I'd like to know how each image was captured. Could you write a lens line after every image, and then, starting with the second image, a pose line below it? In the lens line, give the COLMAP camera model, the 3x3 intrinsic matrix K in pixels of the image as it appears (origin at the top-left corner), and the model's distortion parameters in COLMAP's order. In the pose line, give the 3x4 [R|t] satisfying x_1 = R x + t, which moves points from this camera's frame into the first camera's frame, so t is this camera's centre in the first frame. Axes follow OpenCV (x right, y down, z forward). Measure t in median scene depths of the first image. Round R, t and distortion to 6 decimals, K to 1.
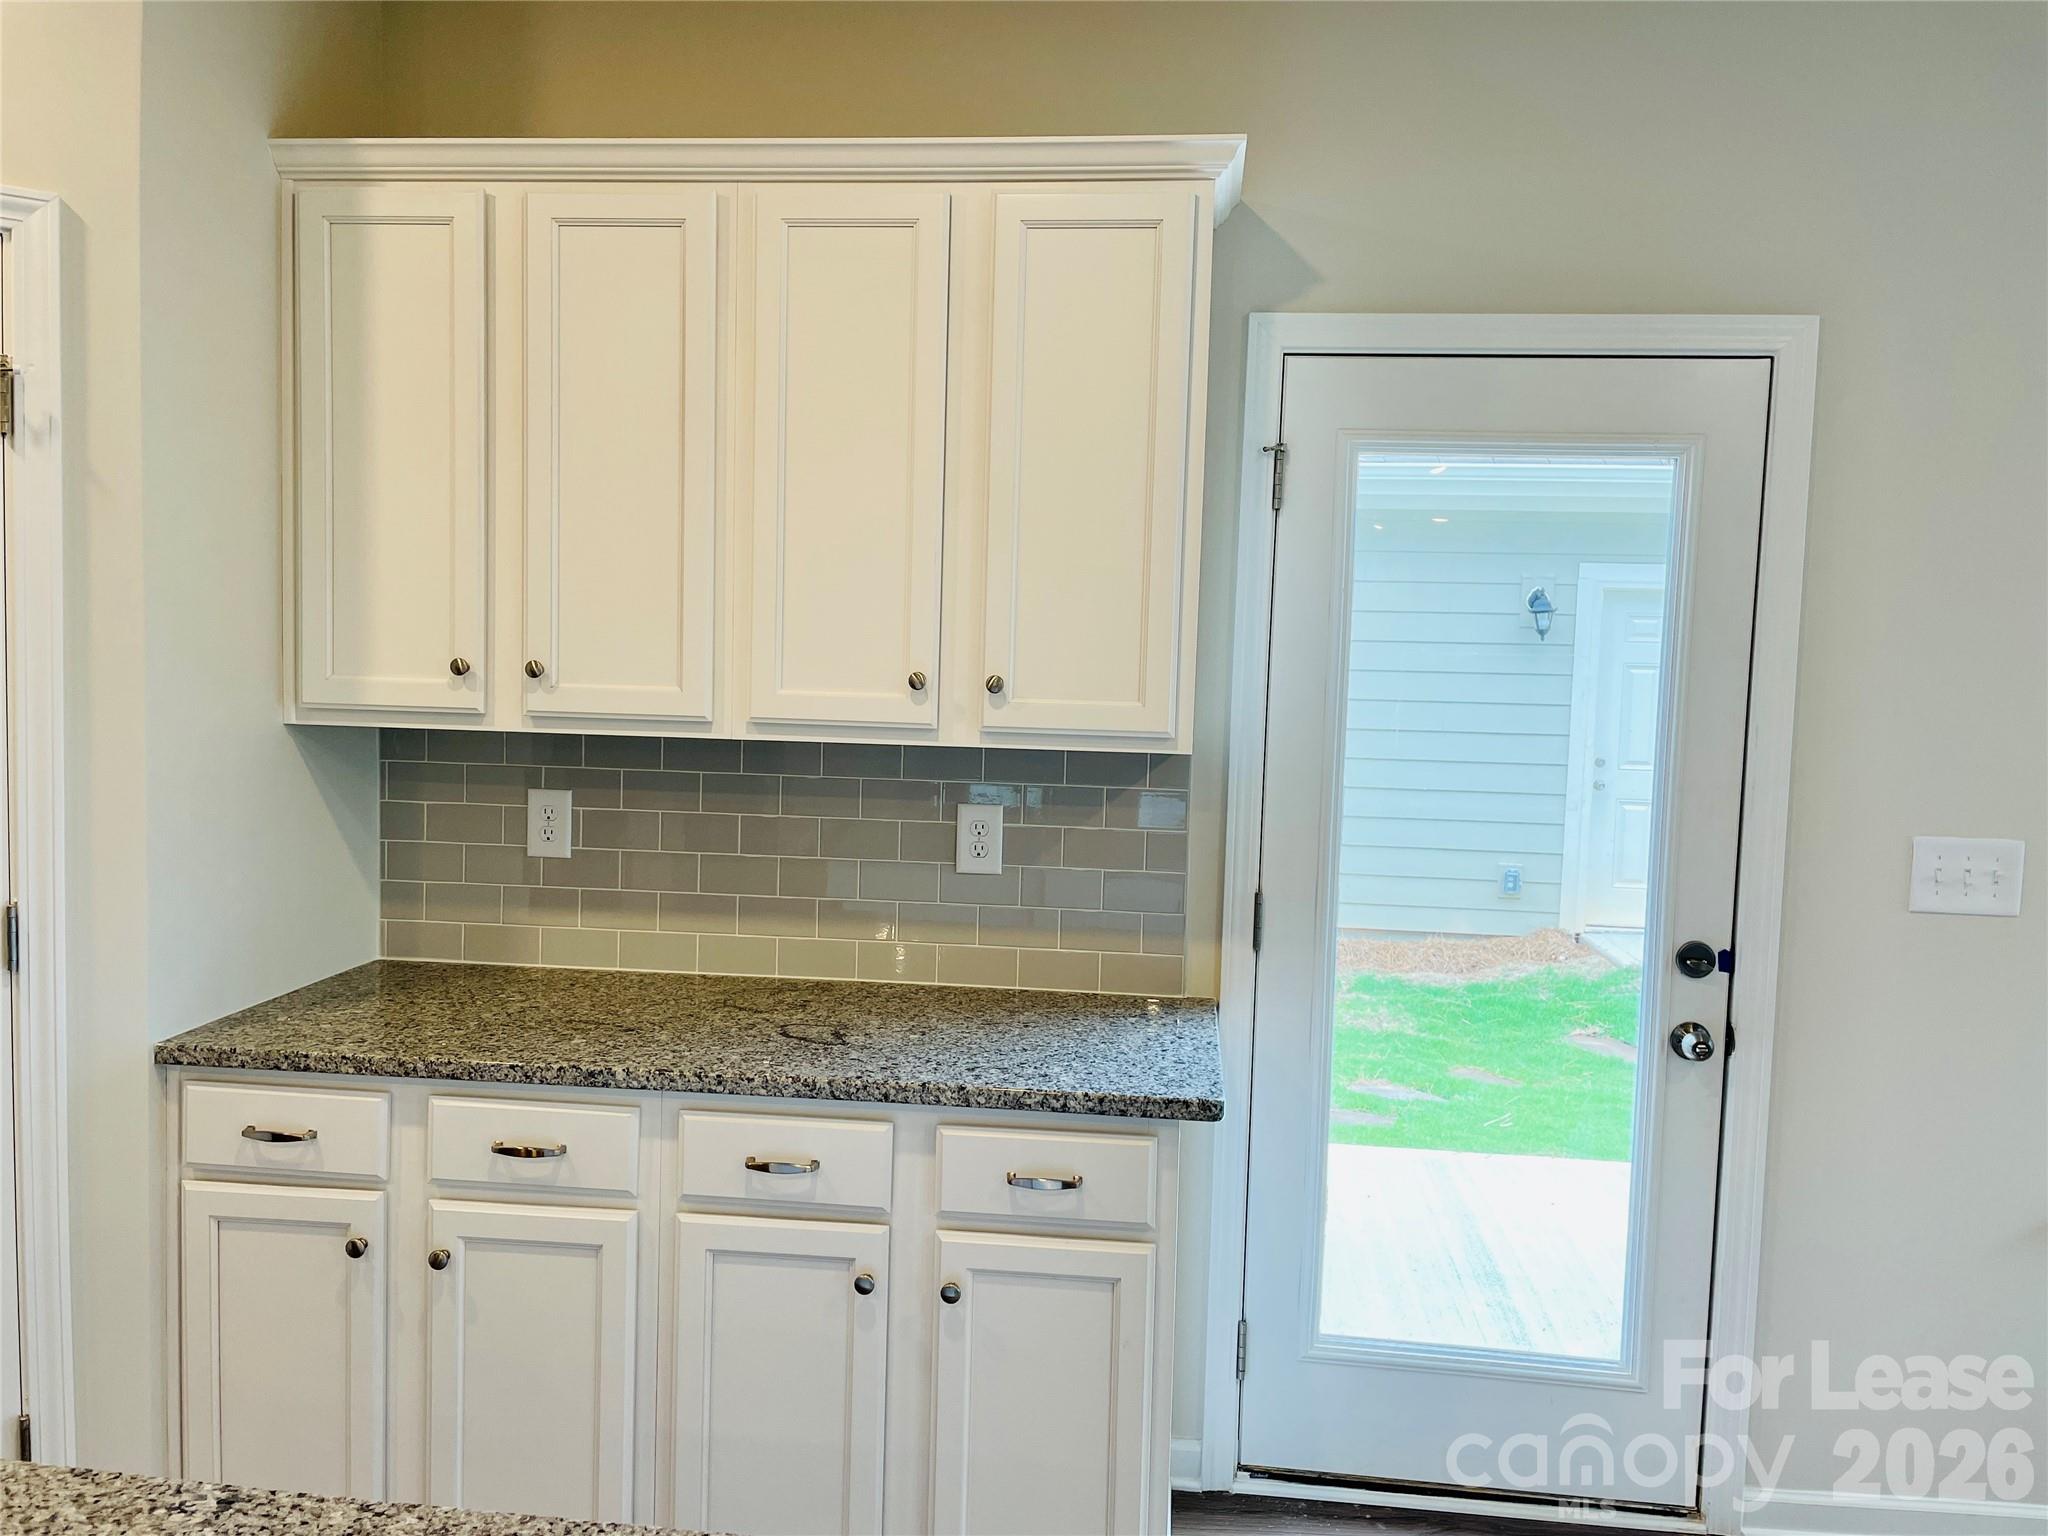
lens RADIAL K [[1549.3, 0, 1031.0], [0, 1549.3, 756.3], [0, 0, 1]] dist [0.092231, -0.116981]
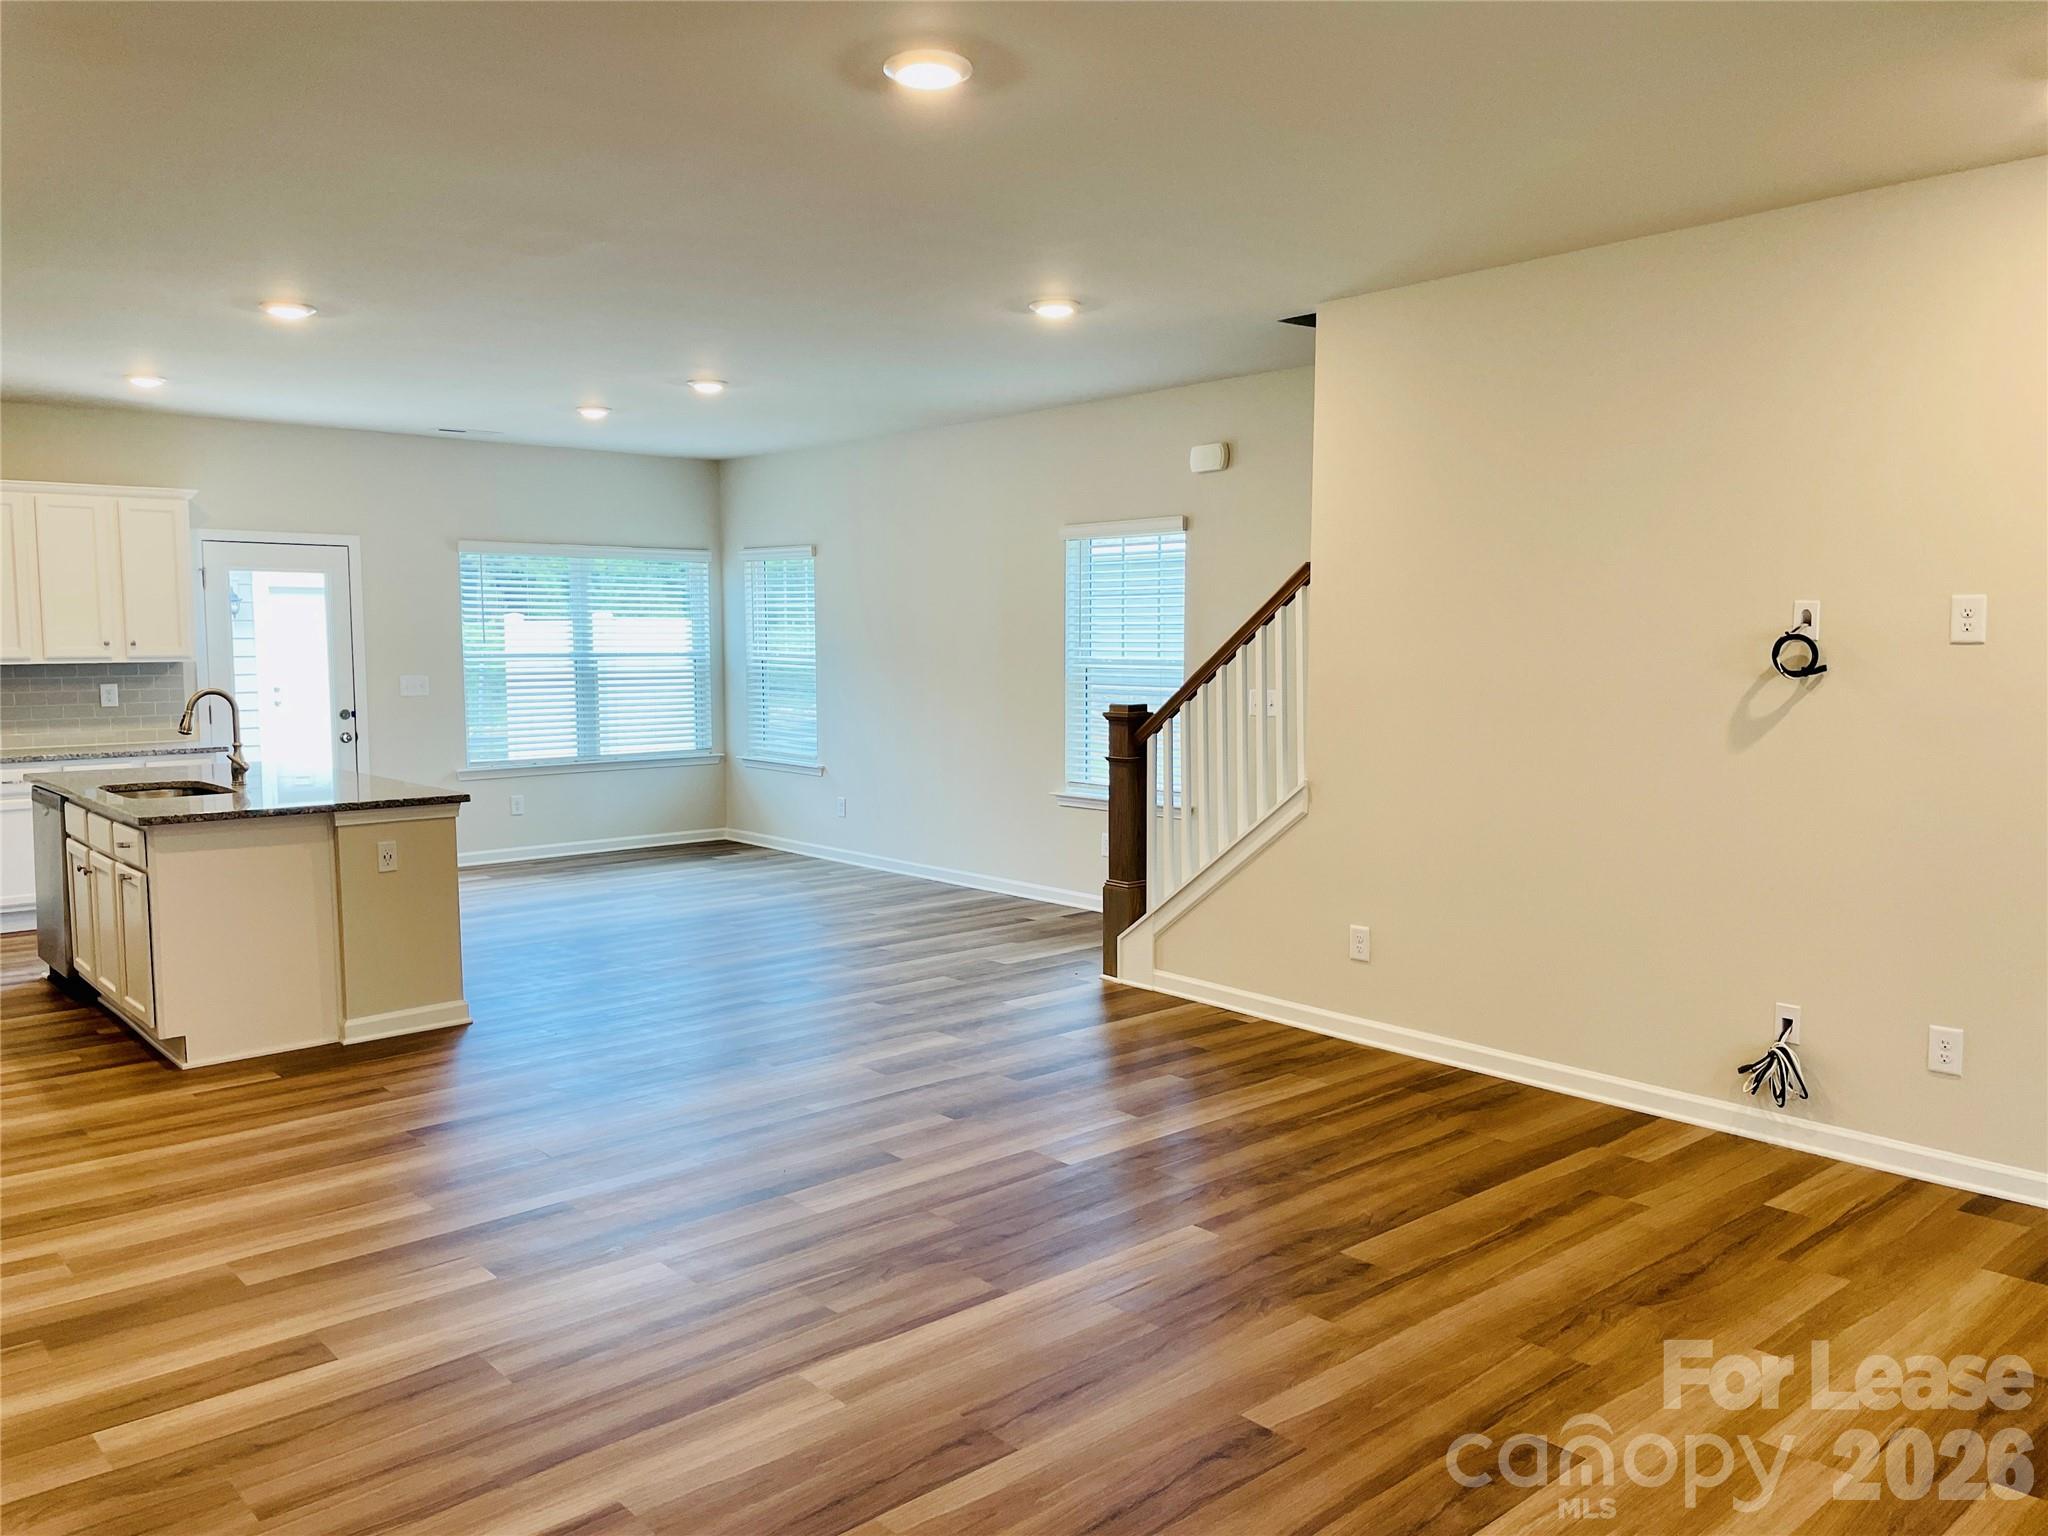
lens RADIAL K [[1549.3, 0, 1008.6], [0, 1549.3, 764.9], [0, 0, 1]] dist [0.092231, -0.116981]
pose [[0.684373, -0.092448, 0.723248, -1.121682], [0.071543, 0.995657, 0.059570, 0.136868], [-0.725614, 0.010975, 0.688015, -2.517643]]
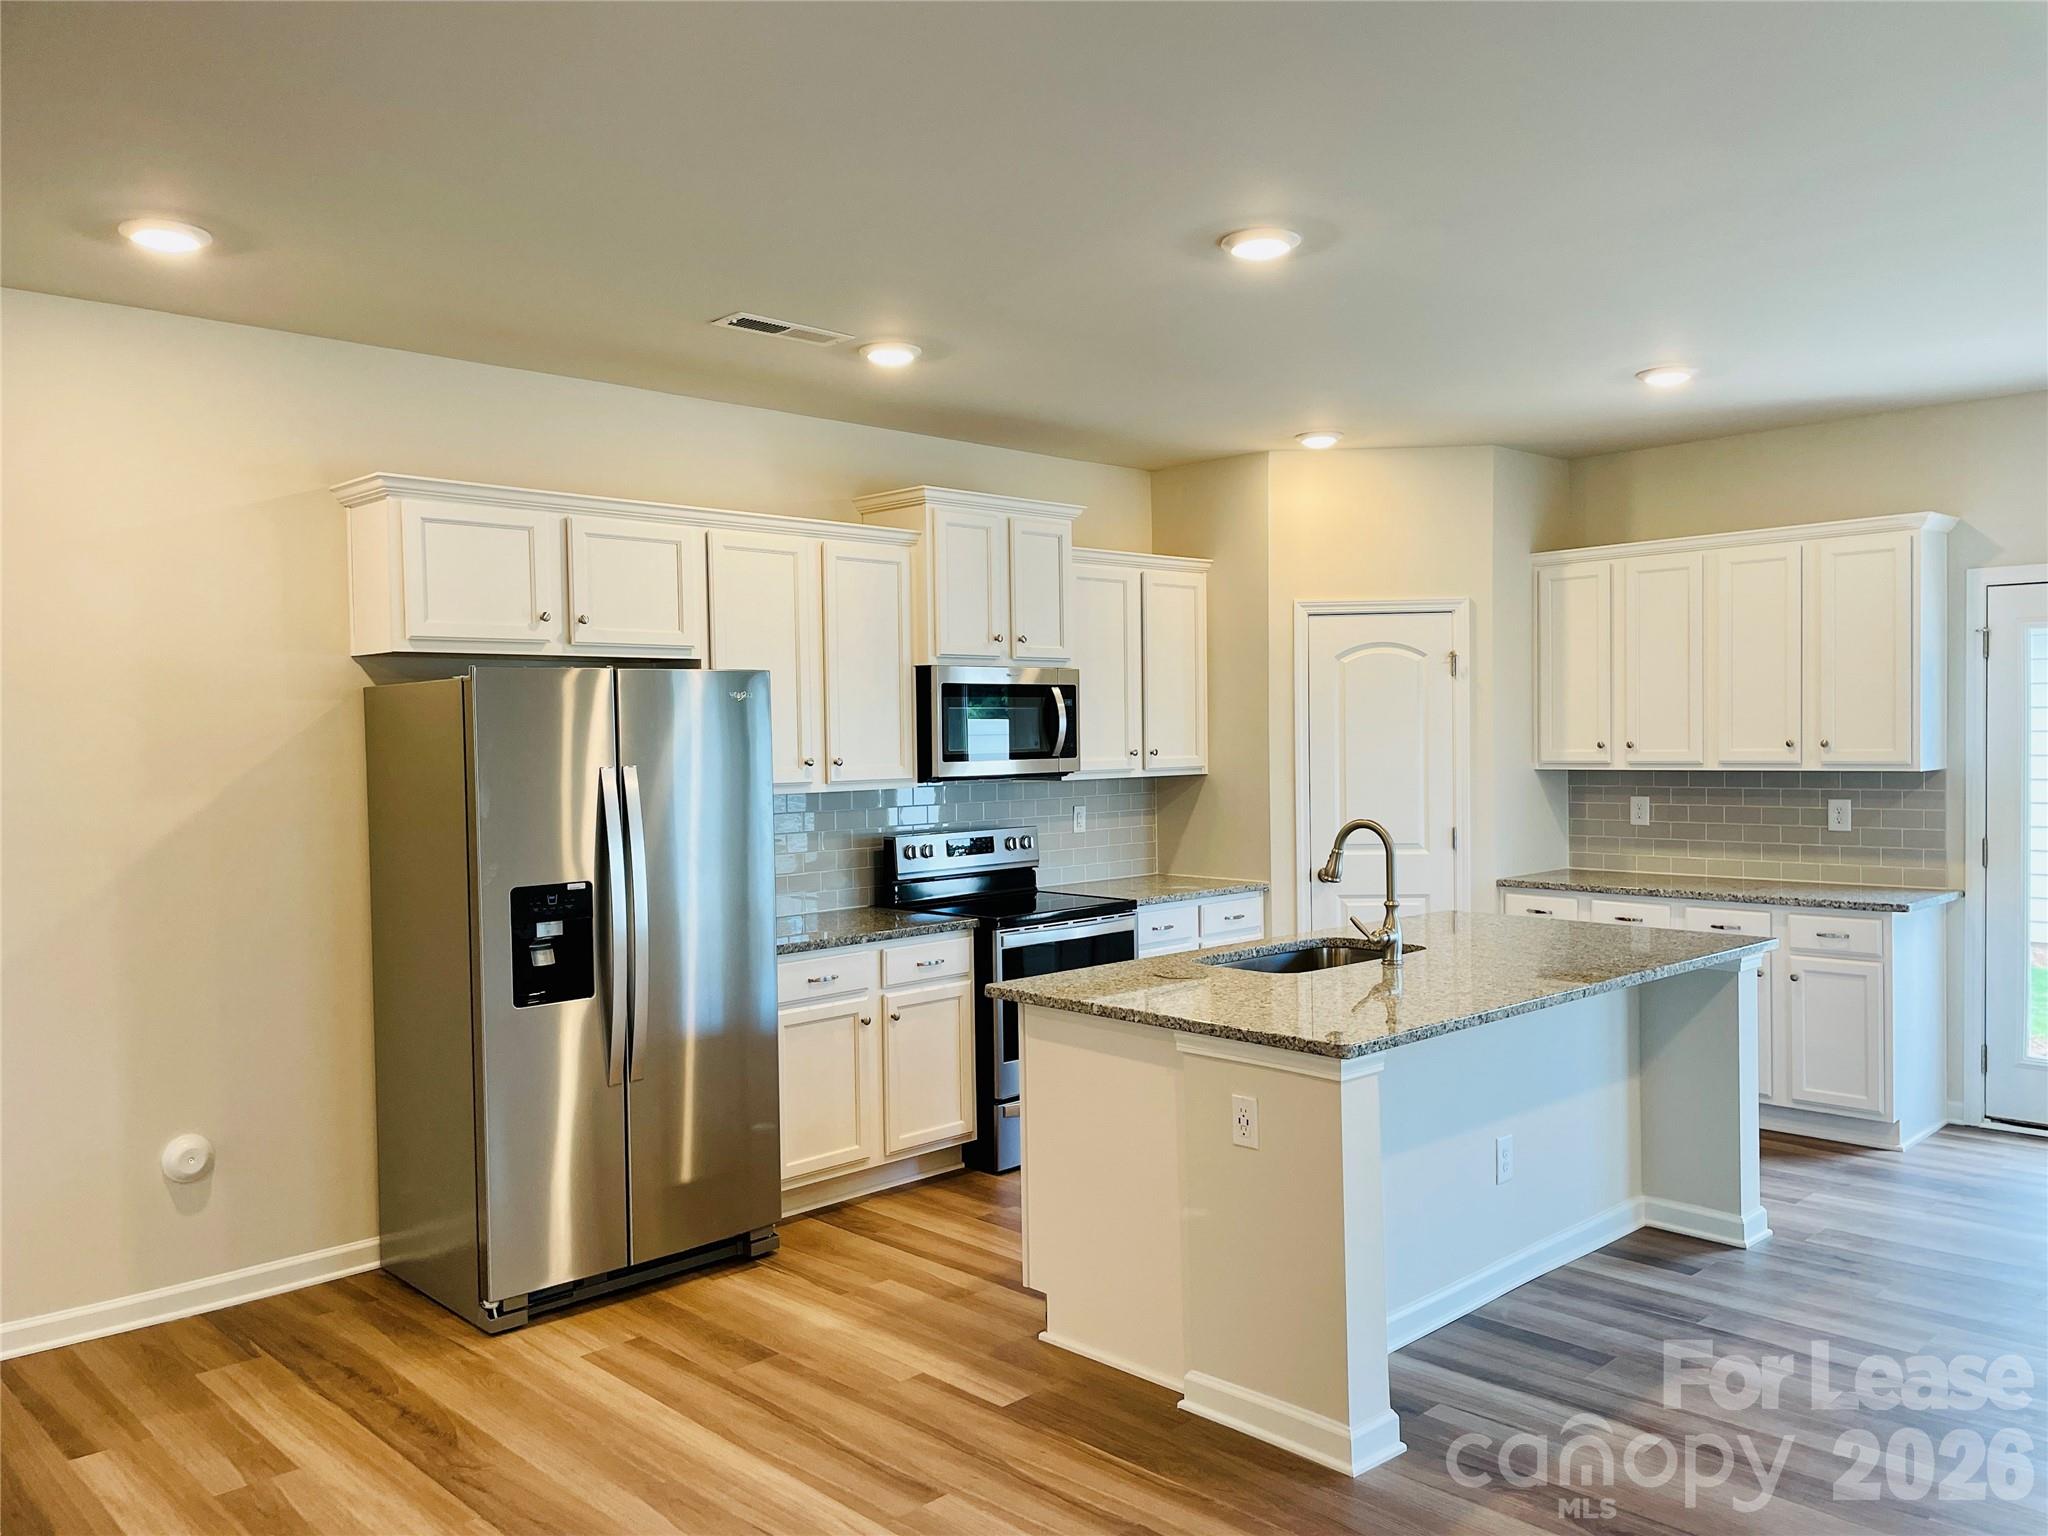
lens RADIAL K [[1549.3, 0, 1030.8], [0, 1549.3, 771.1], [0, 0, 1]] dist [0.092231, -0.116981]
pose [[0.763297, -0.025078, -0.645561, 0.552262], [-0.006059, 0.998924, -0.045970, 0.104377], [0.646020, 0.039000, 0.762324, -1.490649]]
